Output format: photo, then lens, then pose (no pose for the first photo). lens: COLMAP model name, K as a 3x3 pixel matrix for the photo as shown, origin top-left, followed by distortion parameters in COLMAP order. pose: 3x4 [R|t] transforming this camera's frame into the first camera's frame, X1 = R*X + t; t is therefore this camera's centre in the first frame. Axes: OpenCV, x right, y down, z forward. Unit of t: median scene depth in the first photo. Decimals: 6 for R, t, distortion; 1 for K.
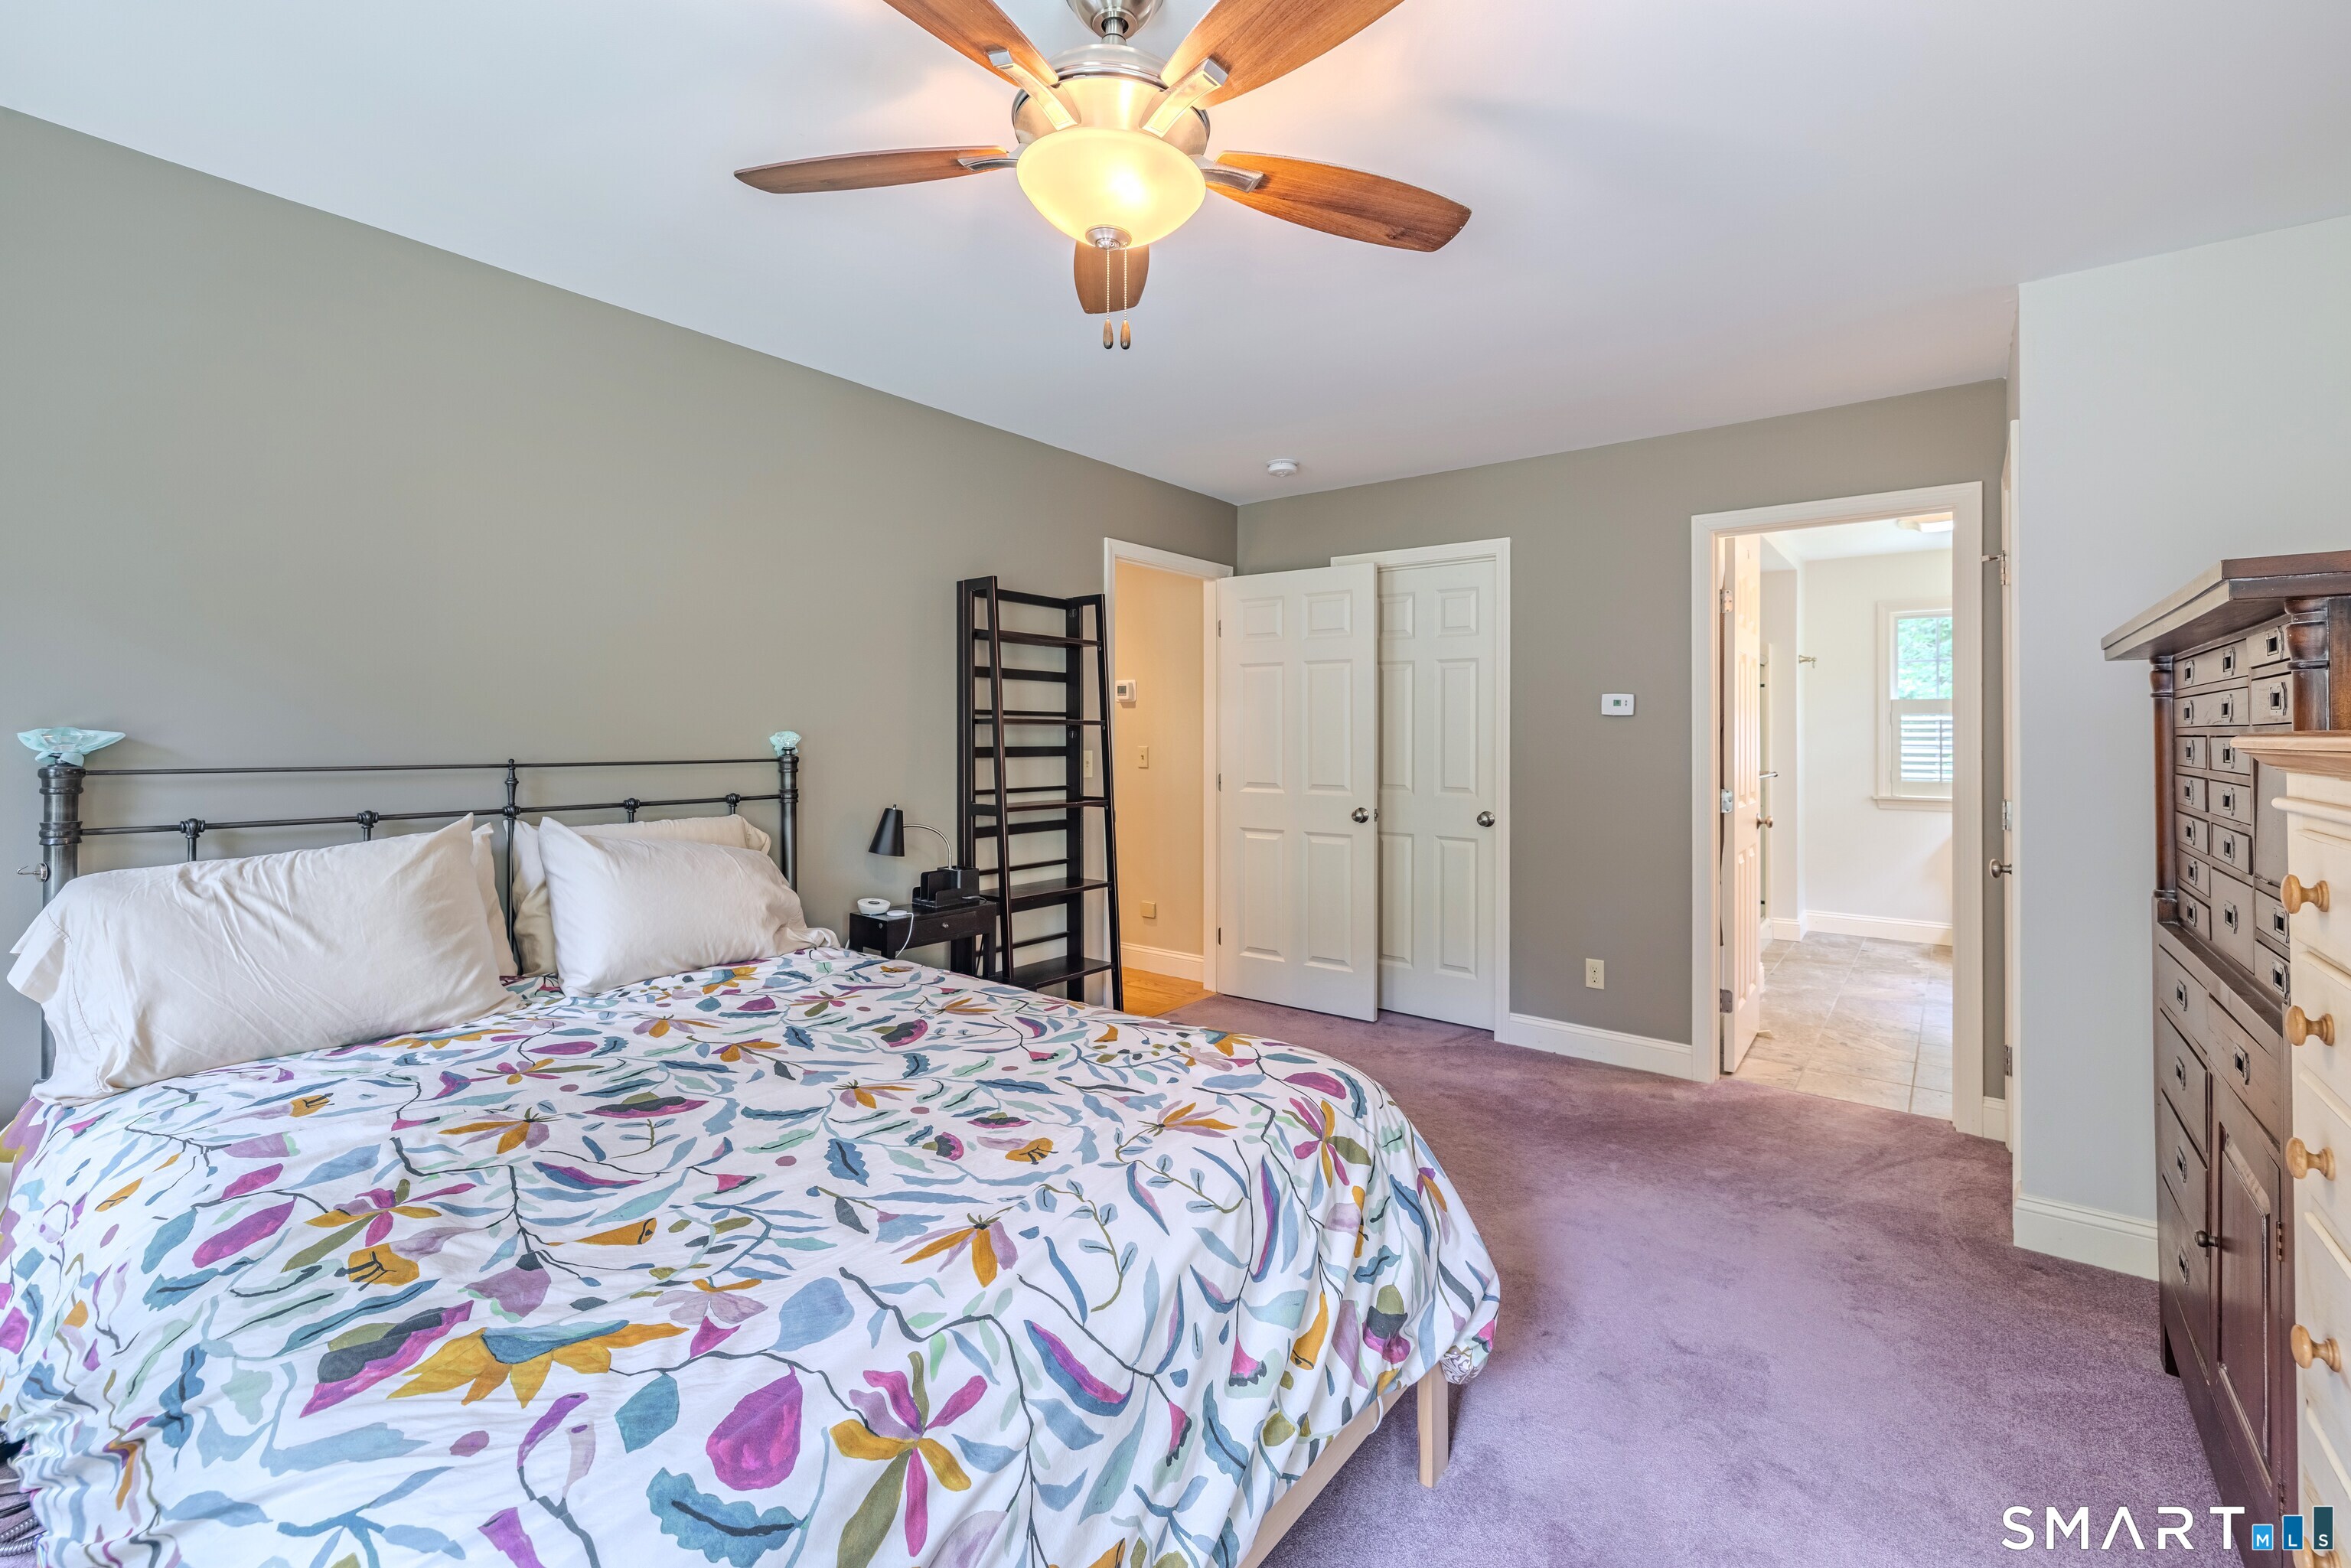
lens RADIAL K [[997.4, 0, 1170.3], [0, 997.4, 774.0], [0, 0, 1]] dist [-0.000014, -0.000140]
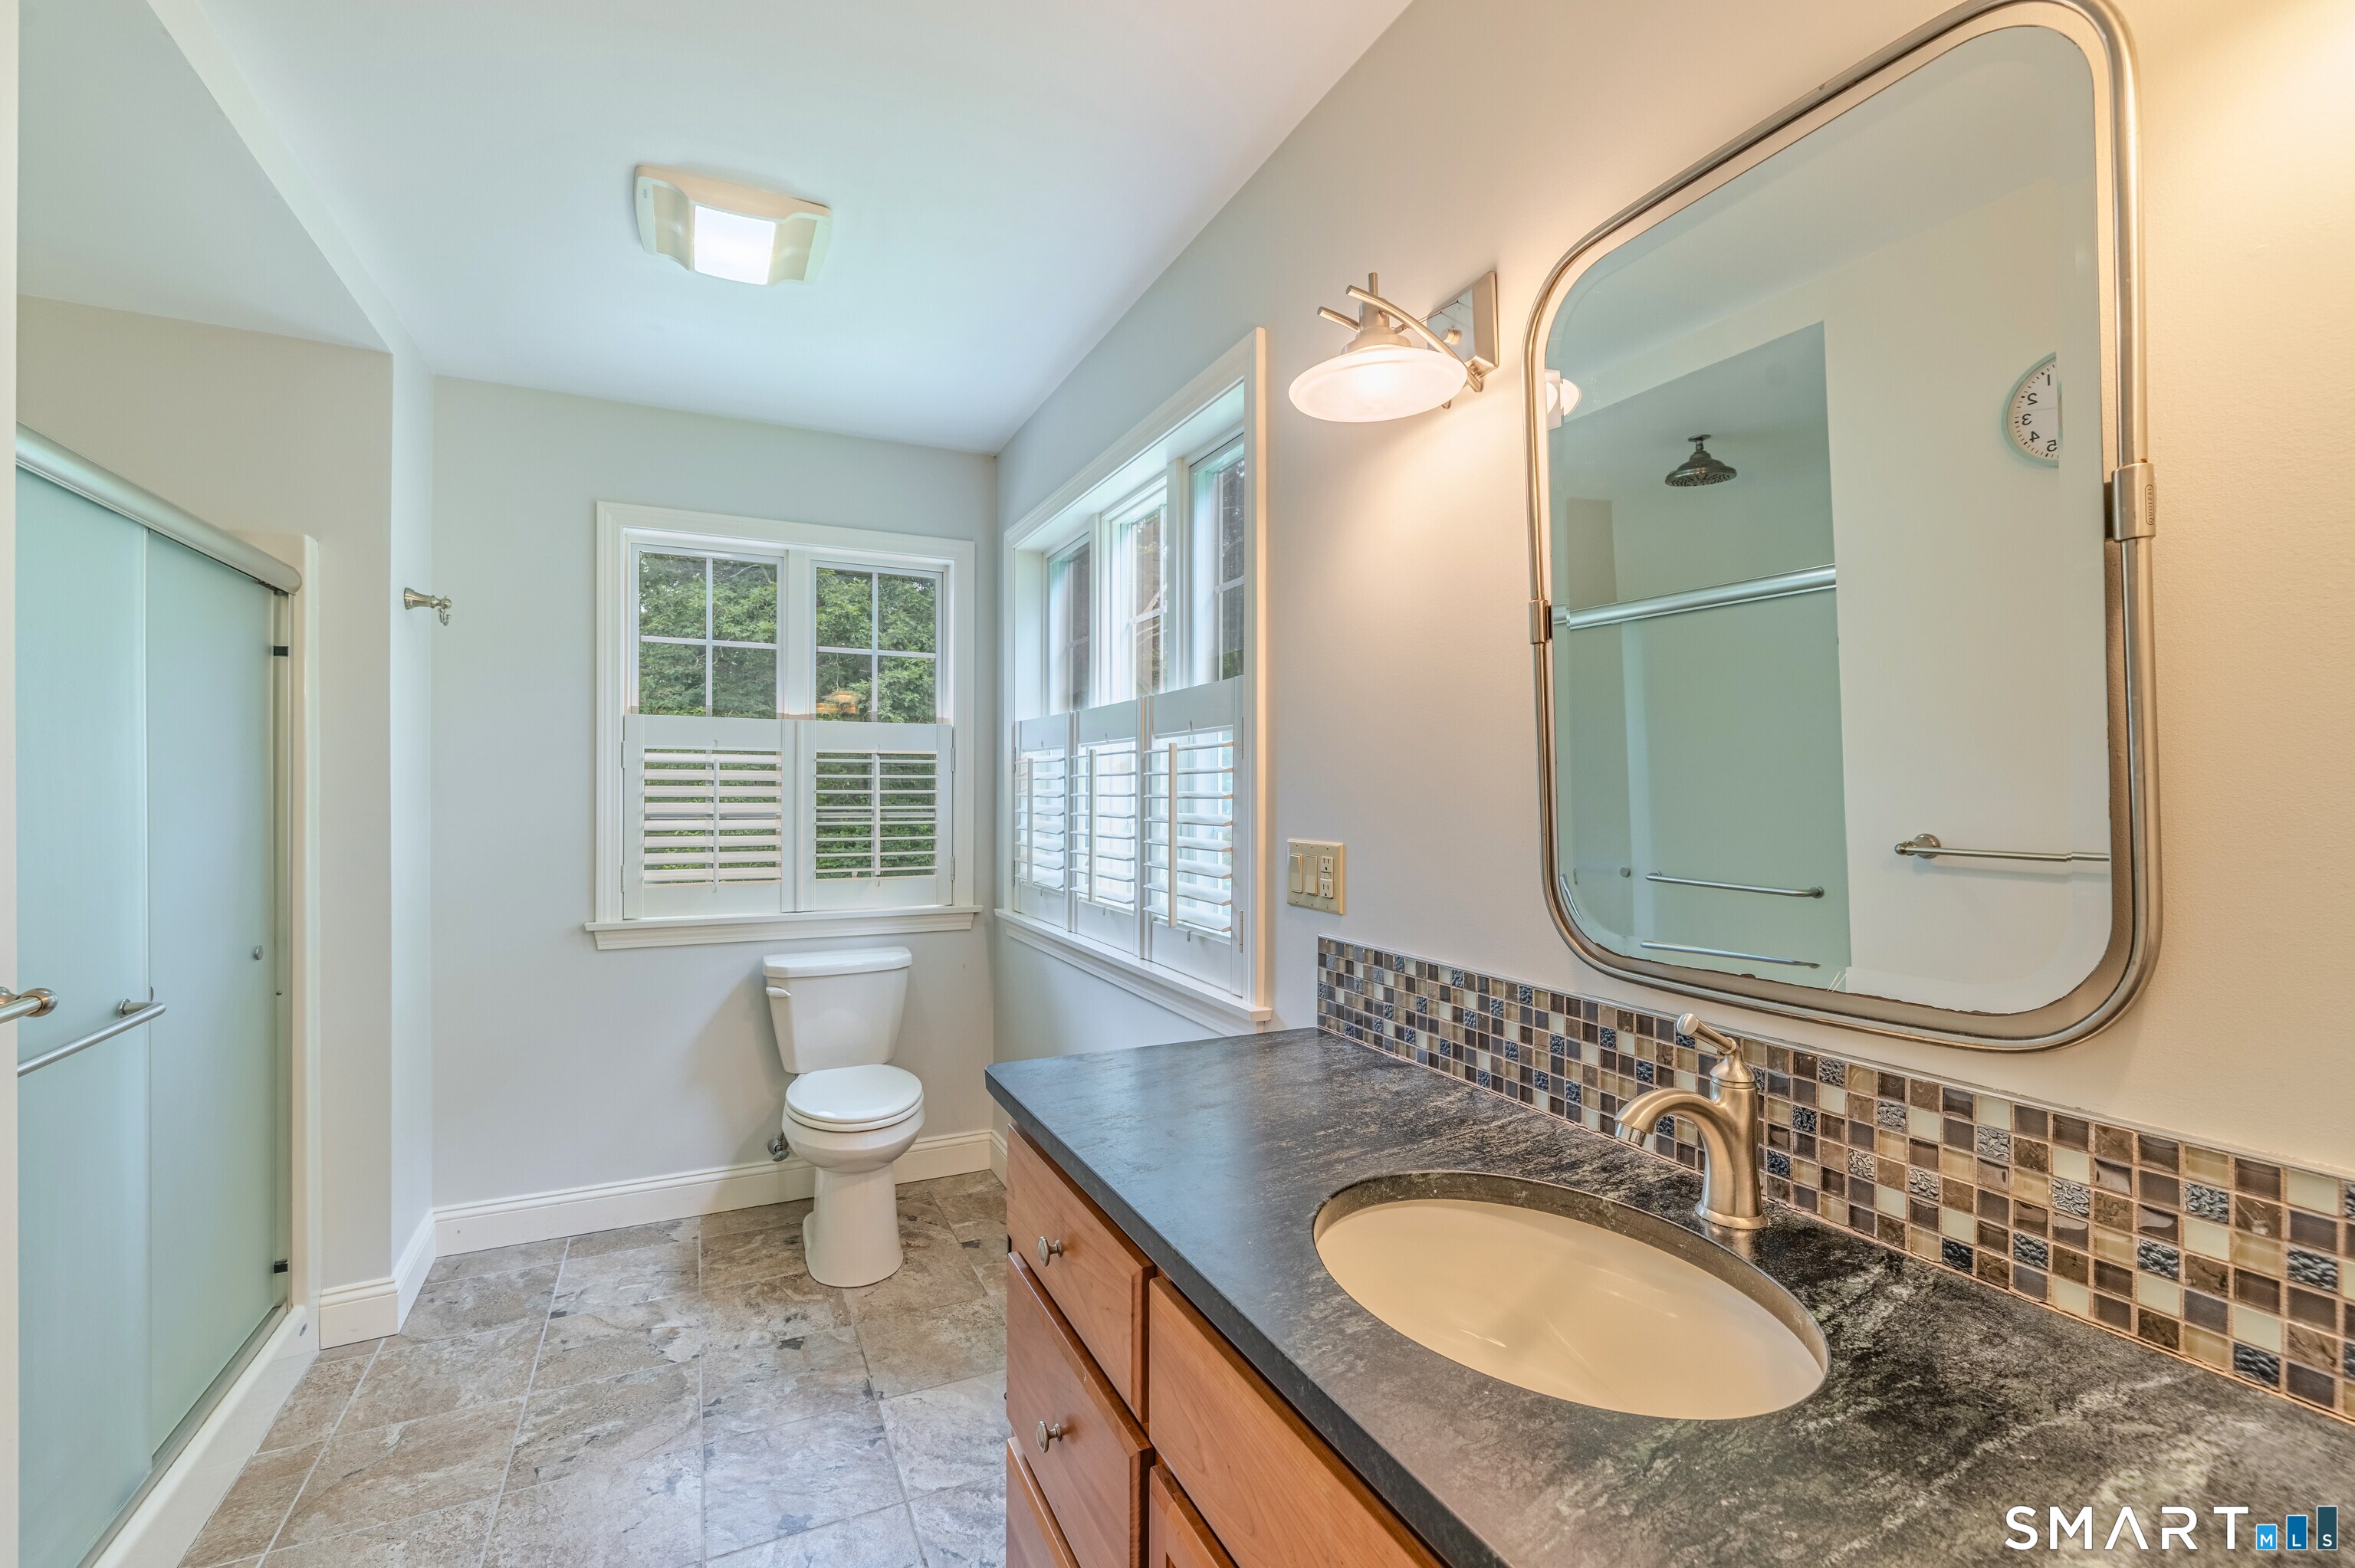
lens RADIAL K [[999.0, 0, 1172.3], [0, 999.0, 774.0], [0, 0, 1]] dist [-0.000014, -0.000140]
pose [[0.429375, 0.015945, 0.902985, 0.579485], [0.025384, 0.999236, -0.029715, -0.035605], [-0.902769, 0.035681, 0.428642, 0.797394]]
